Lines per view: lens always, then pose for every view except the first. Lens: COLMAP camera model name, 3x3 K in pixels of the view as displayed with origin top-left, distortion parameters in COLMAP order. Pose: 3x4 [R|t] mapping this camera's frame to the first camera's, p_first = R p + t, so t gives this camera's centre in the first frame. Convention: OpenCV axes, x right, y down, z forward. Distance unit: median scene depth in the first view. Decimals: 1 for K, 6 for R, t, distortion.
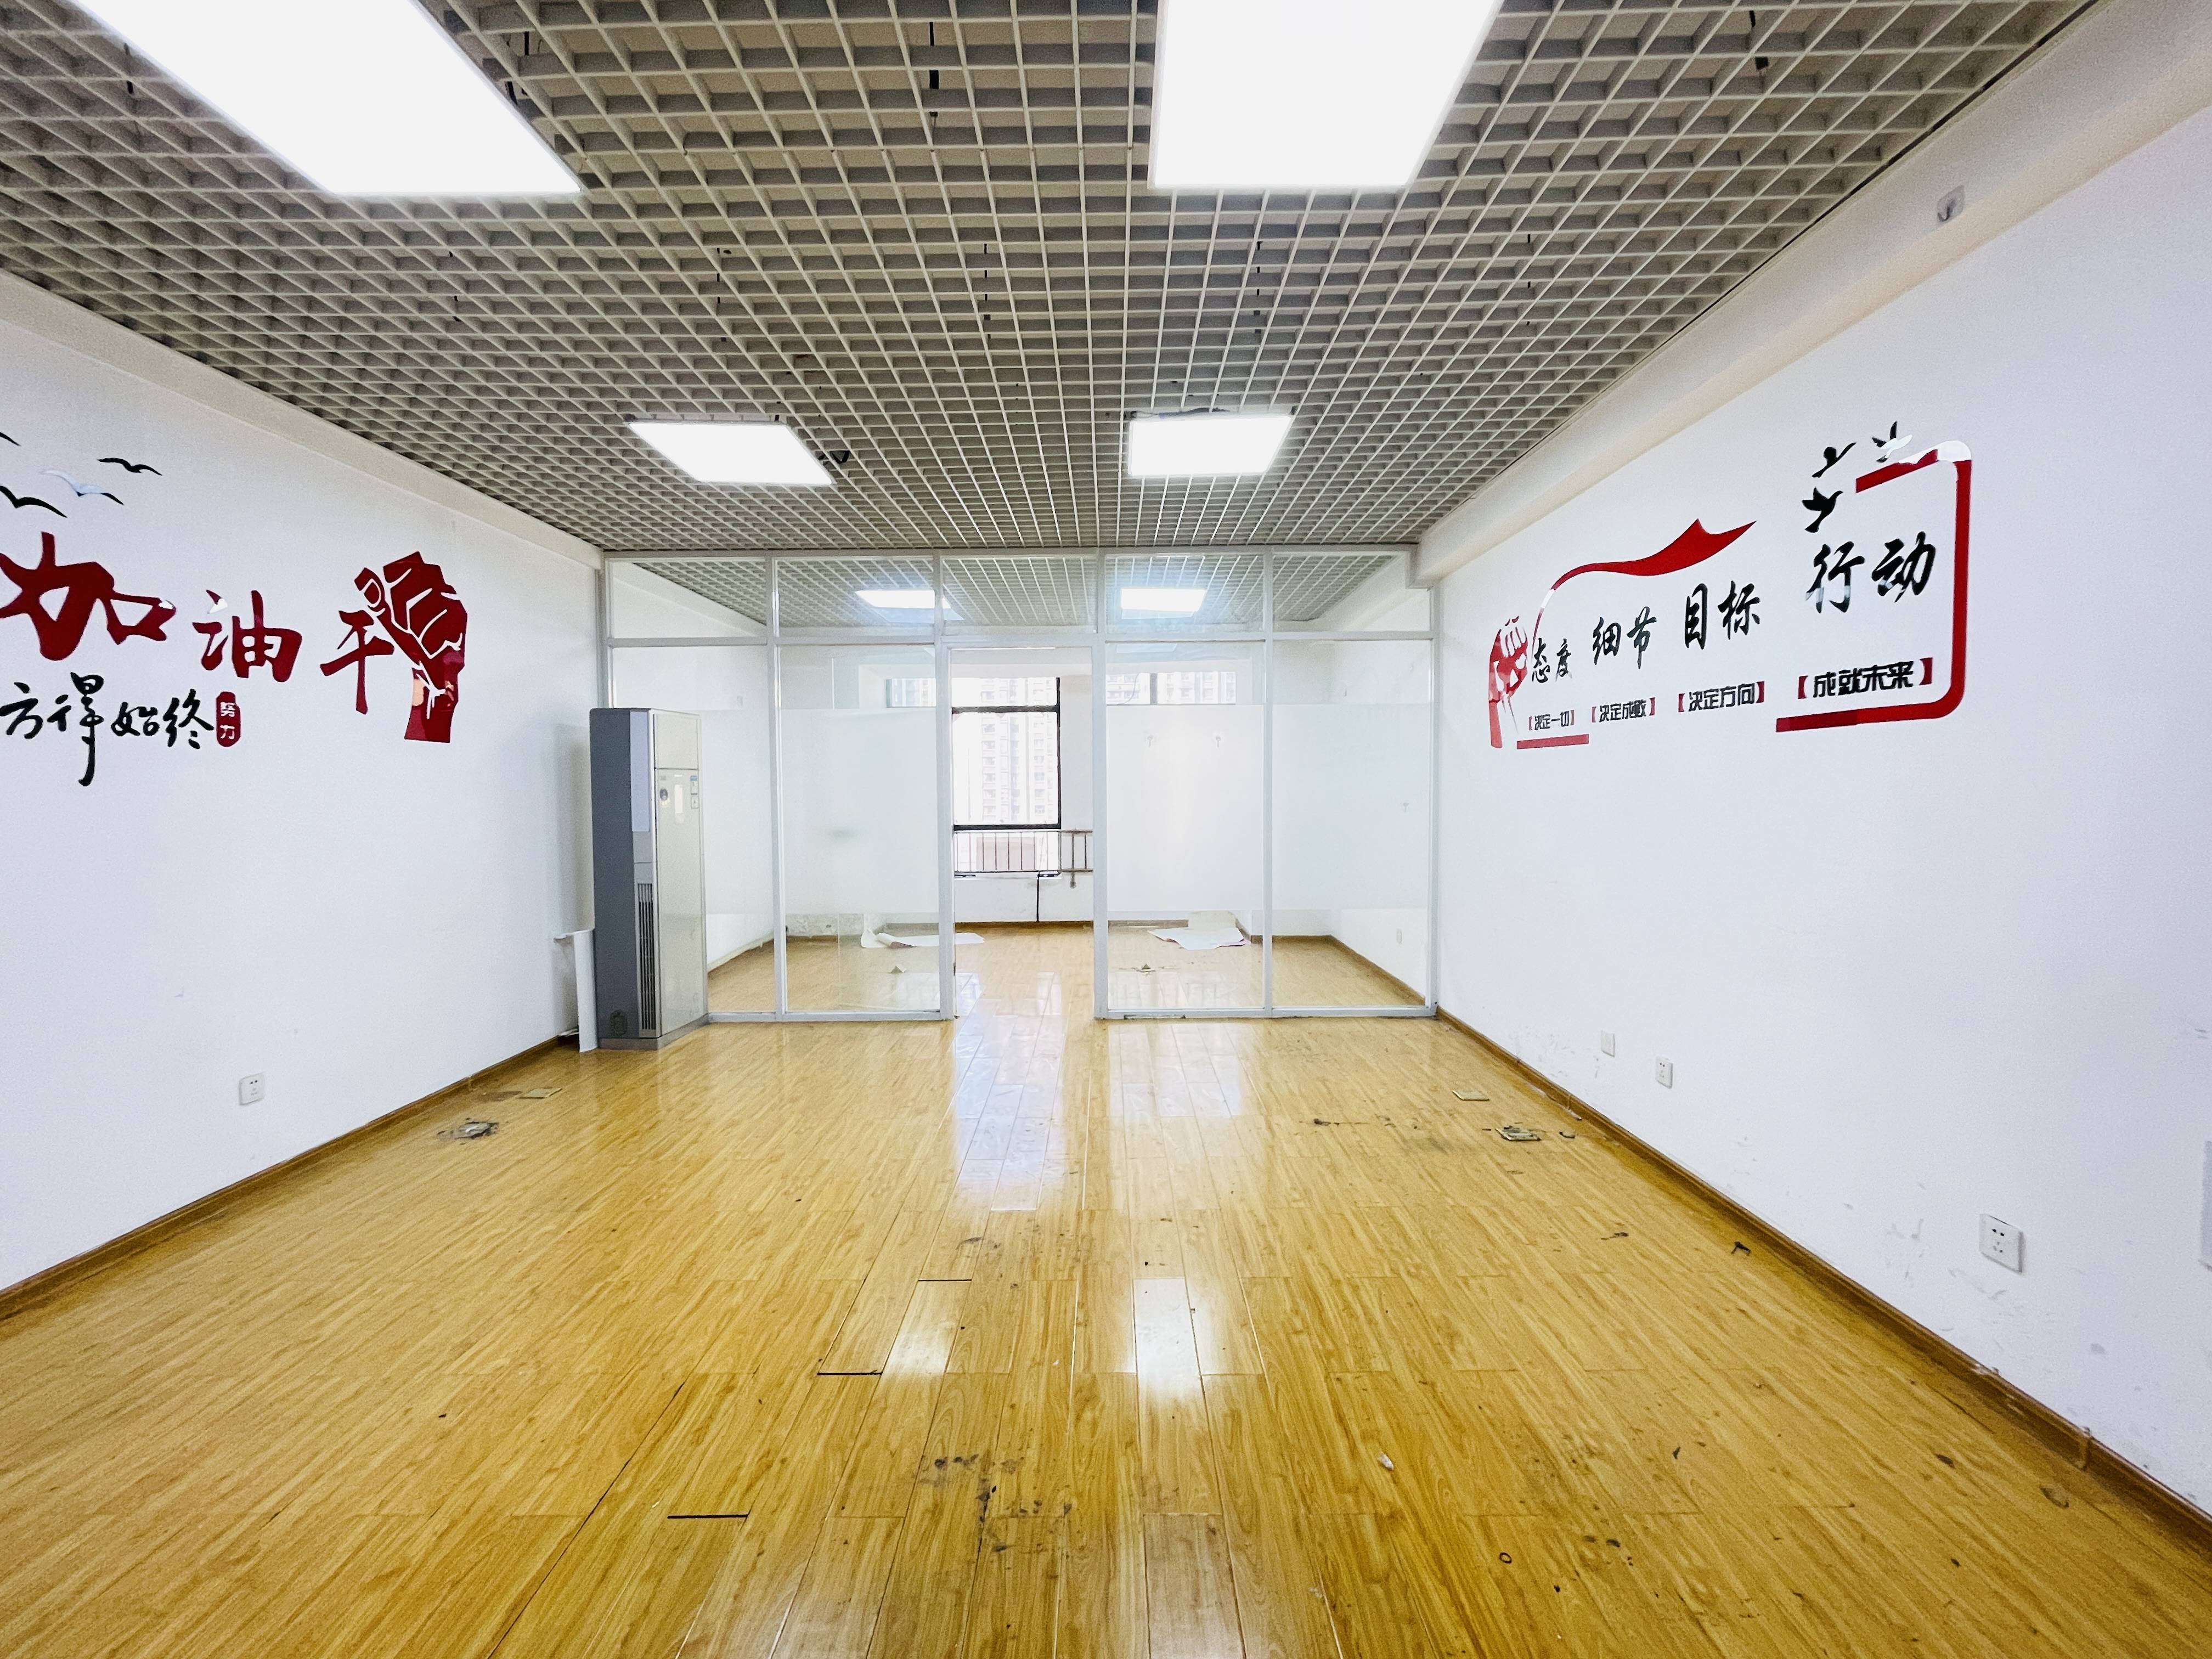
lens RADIAL K [[893.0, 0, 1105.9], [0, 893.0, 824.8], [0, 0, 1]] dist [-0.001334, -0.000393]
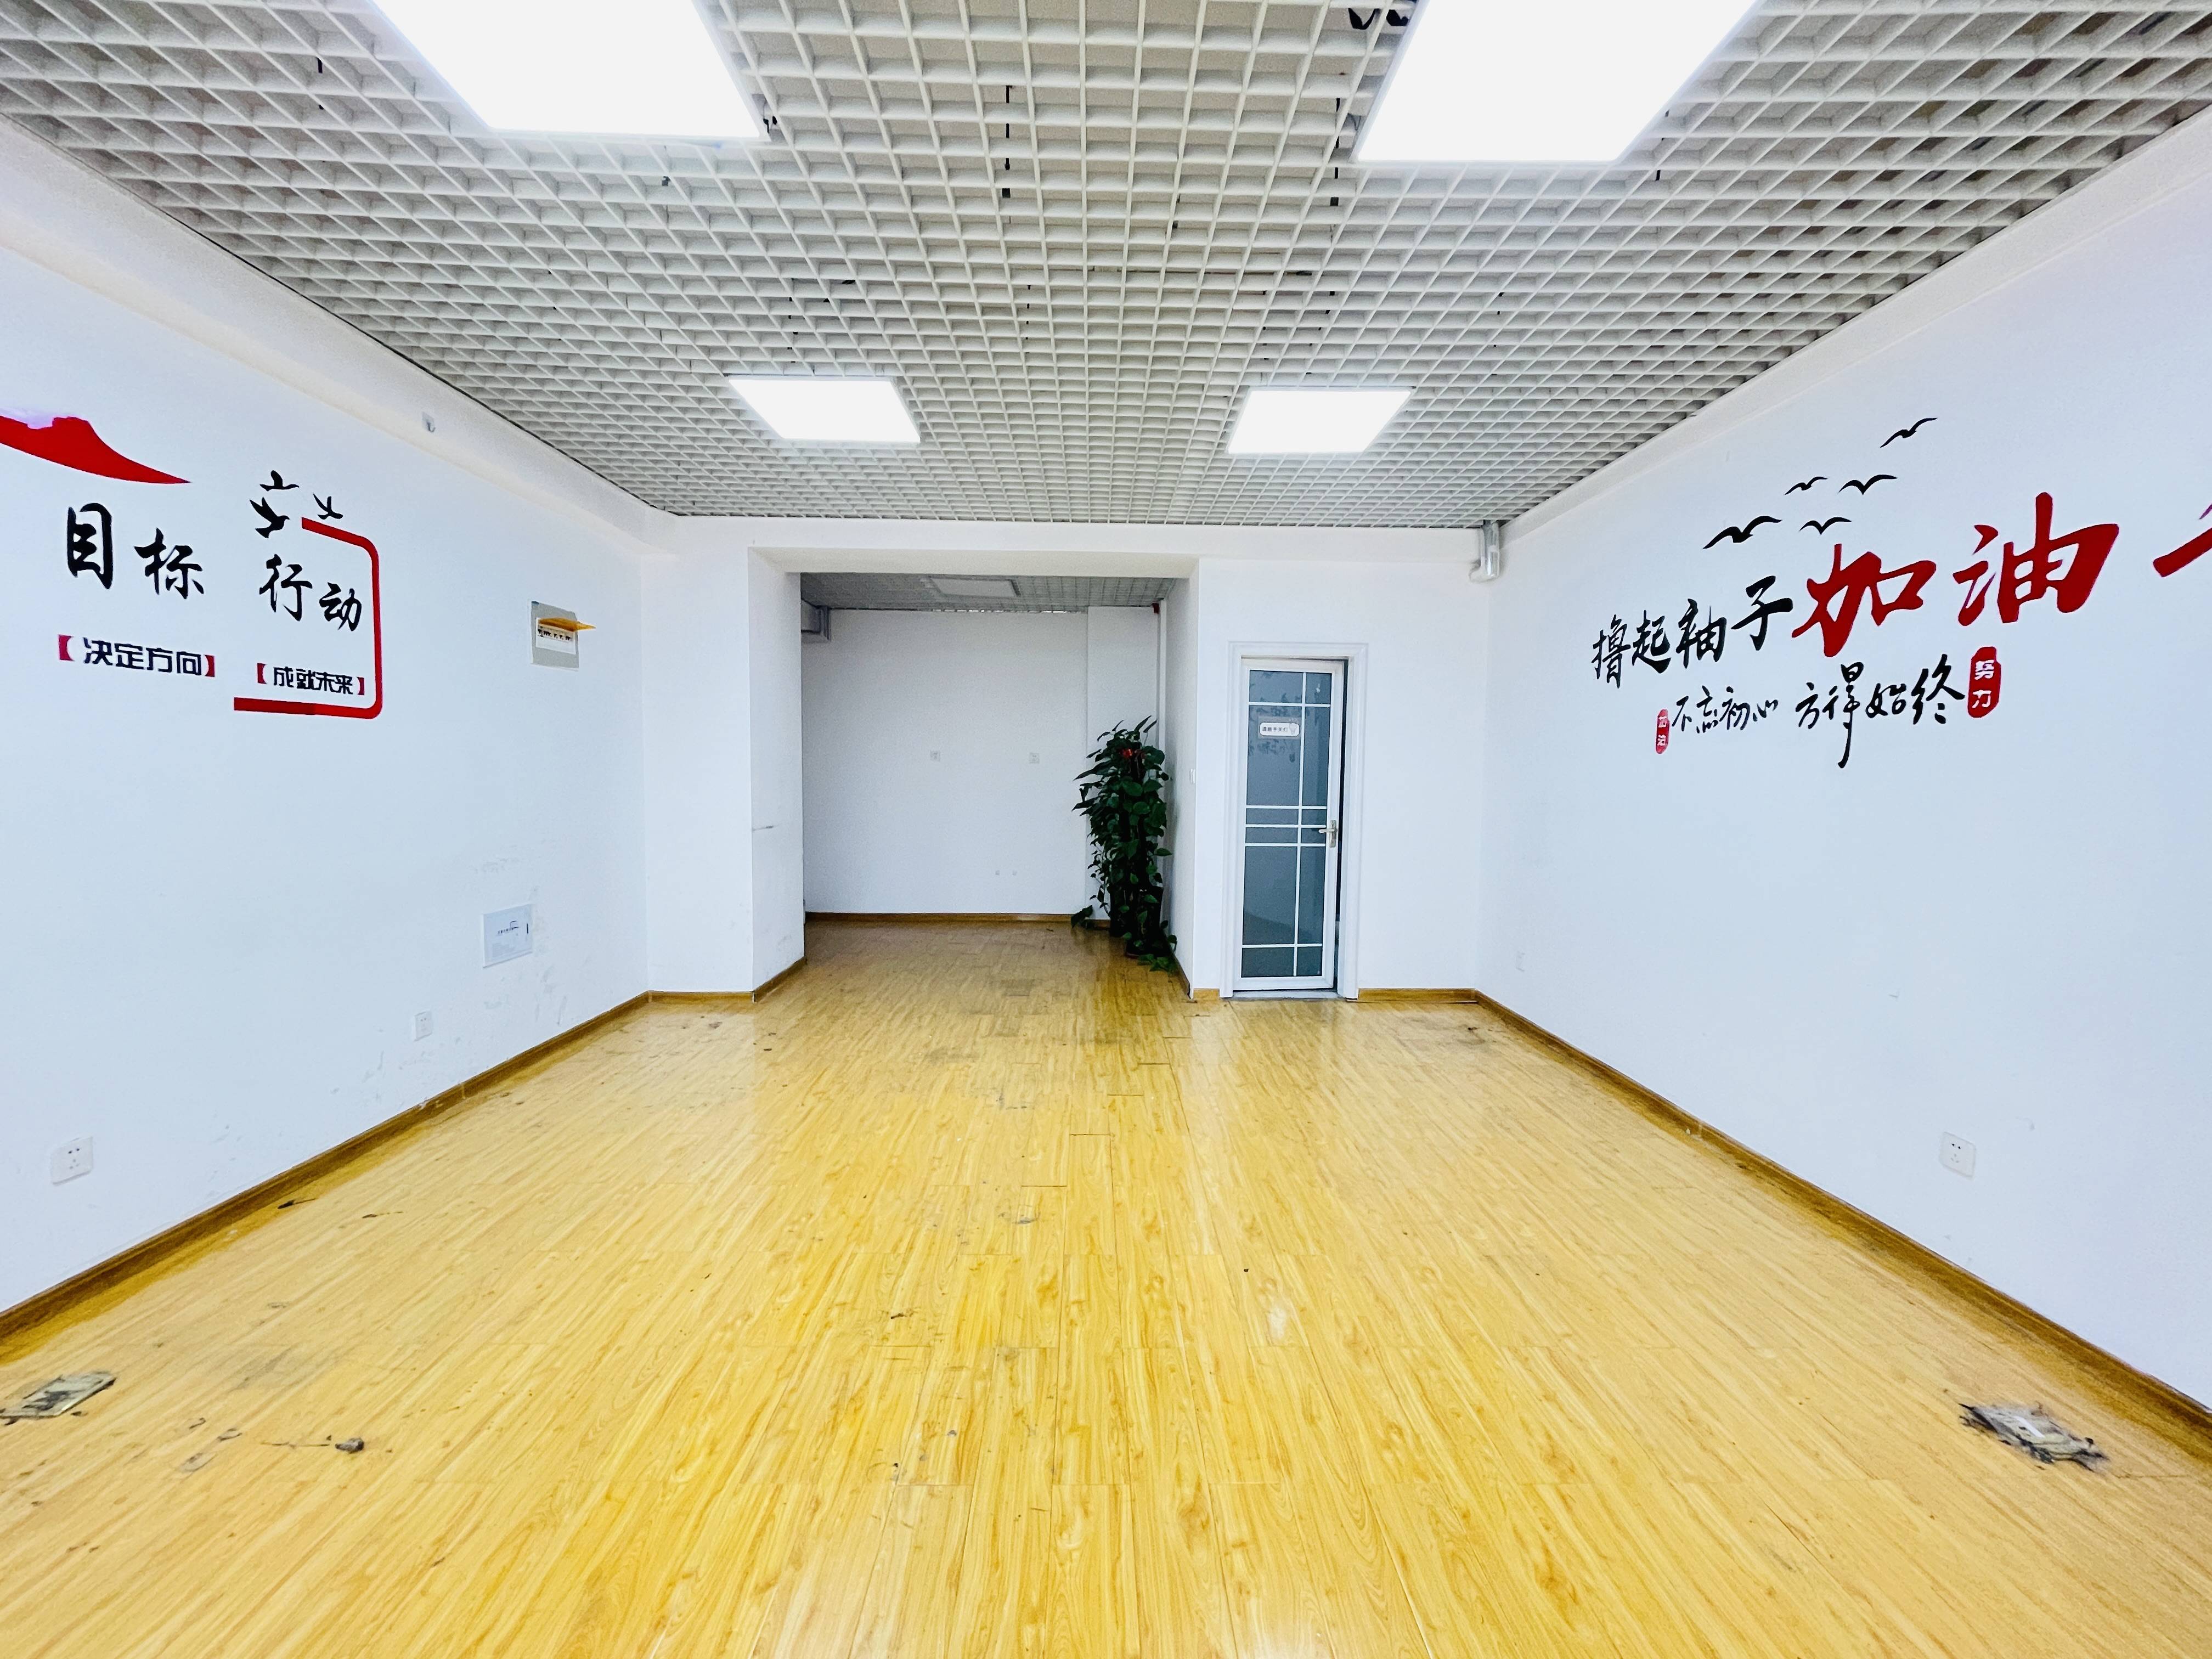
lens RADIAL K [[893.0, 0, 1105.9], [0, 893.0, 824.8], [0, 0, 1]] dist [-0.001334, -0.000393]
pose [[-0.999795, -0.001897, -0.020137, -0.221549], [-0.003953, 0.994721, 0.102542, -0.079383], [0.019836, 0.102601, -0.994525, 1.984461]]
